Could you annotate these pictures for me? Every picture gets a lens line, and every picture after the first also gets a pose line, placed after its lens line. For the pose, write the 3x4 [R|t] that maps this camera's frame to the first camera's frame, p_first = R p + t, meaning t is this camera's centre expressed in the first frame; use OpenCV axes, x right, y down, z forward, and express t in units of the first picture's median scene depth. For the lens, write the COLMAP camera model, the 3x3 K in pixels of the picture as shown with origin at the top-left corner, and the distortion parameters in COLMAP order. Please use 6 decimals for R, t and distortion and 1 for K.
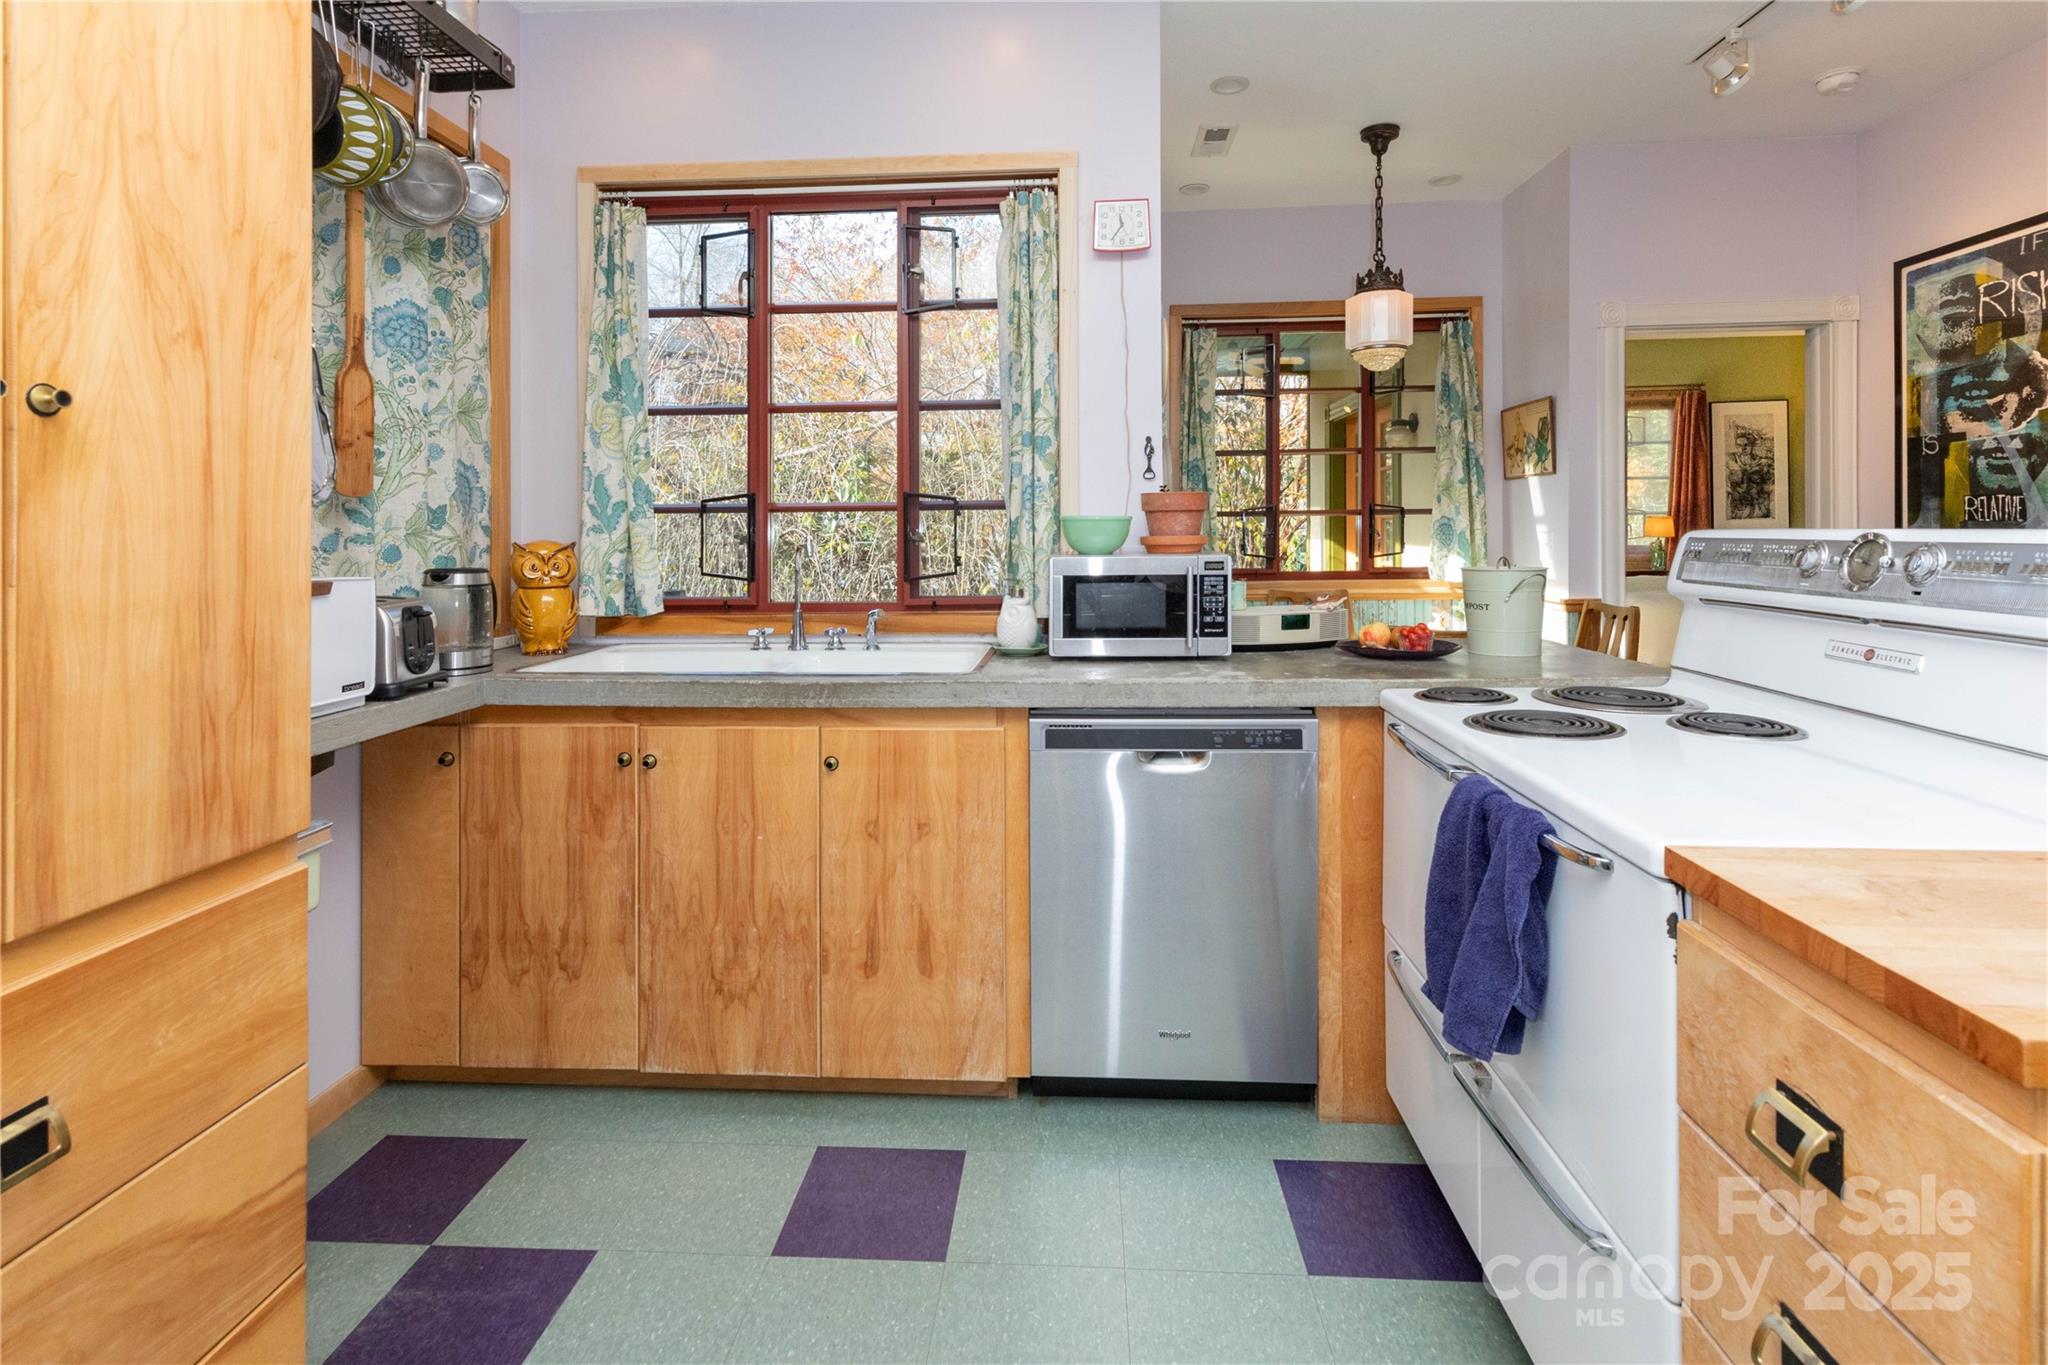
lens RADIAL K [[986.3, 0, 1023.5], [0, 986.3, 537.1], [0, 0, 1]] dist [-0.000044, -0.000061]
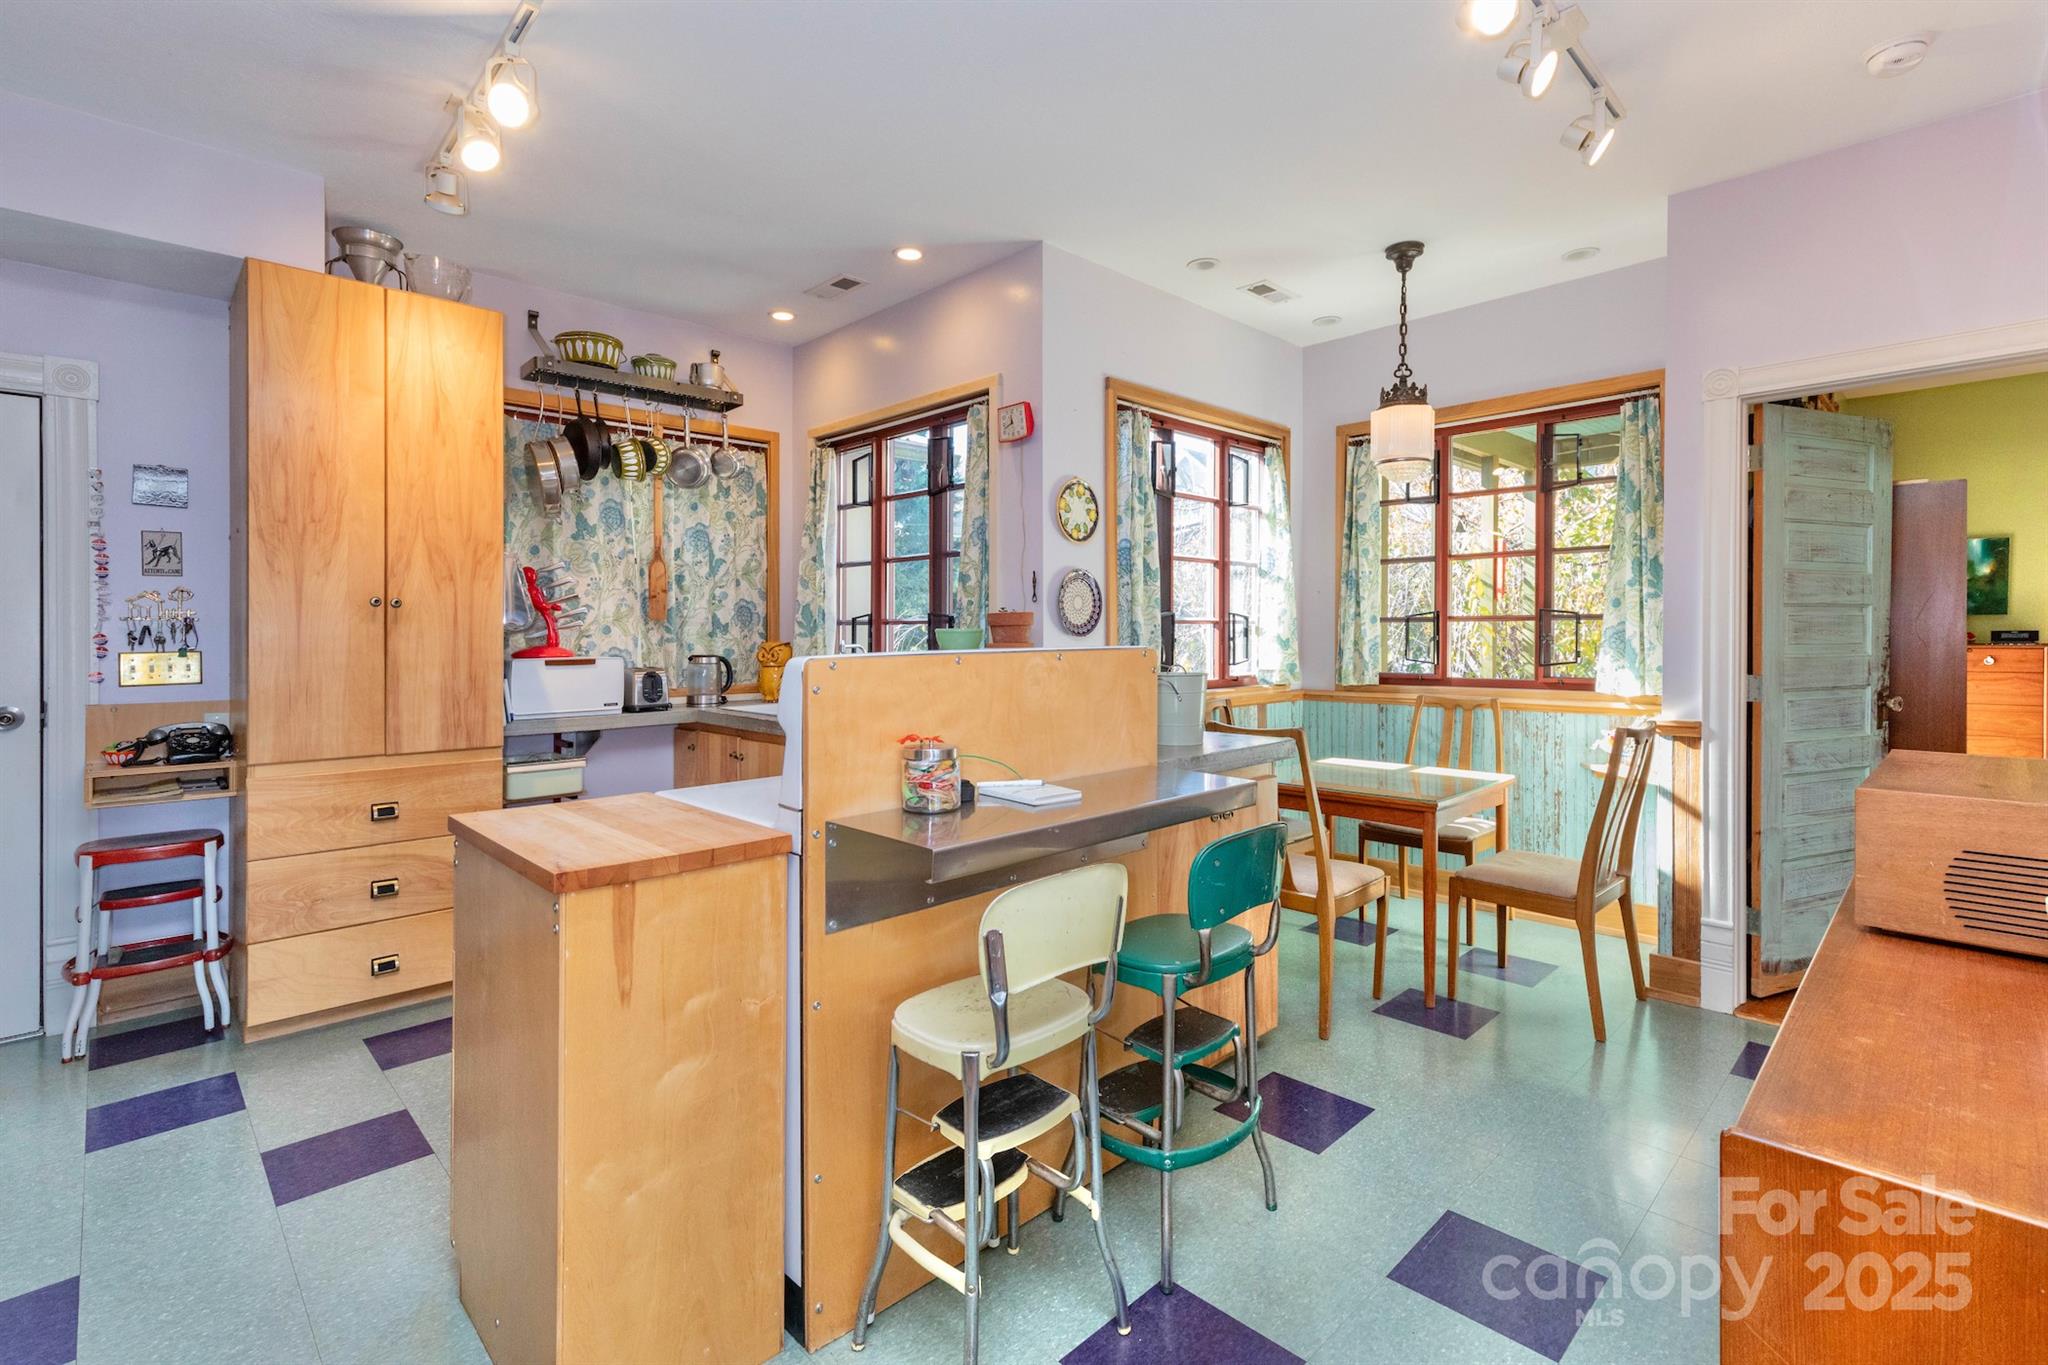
lens RADIAL K [[946.1, 0, 1019.2], [0, 946.1, 638.6], [0, 0, 1]] dist [-0.000918, -0.000010]
pose [[0.737788, 0.009189, -0.674970, 1.036623], [-0.005259, 0.999955, 0.007865, -0.017243], [0.675012, -0.002253, 0.737804, 0.004097]]
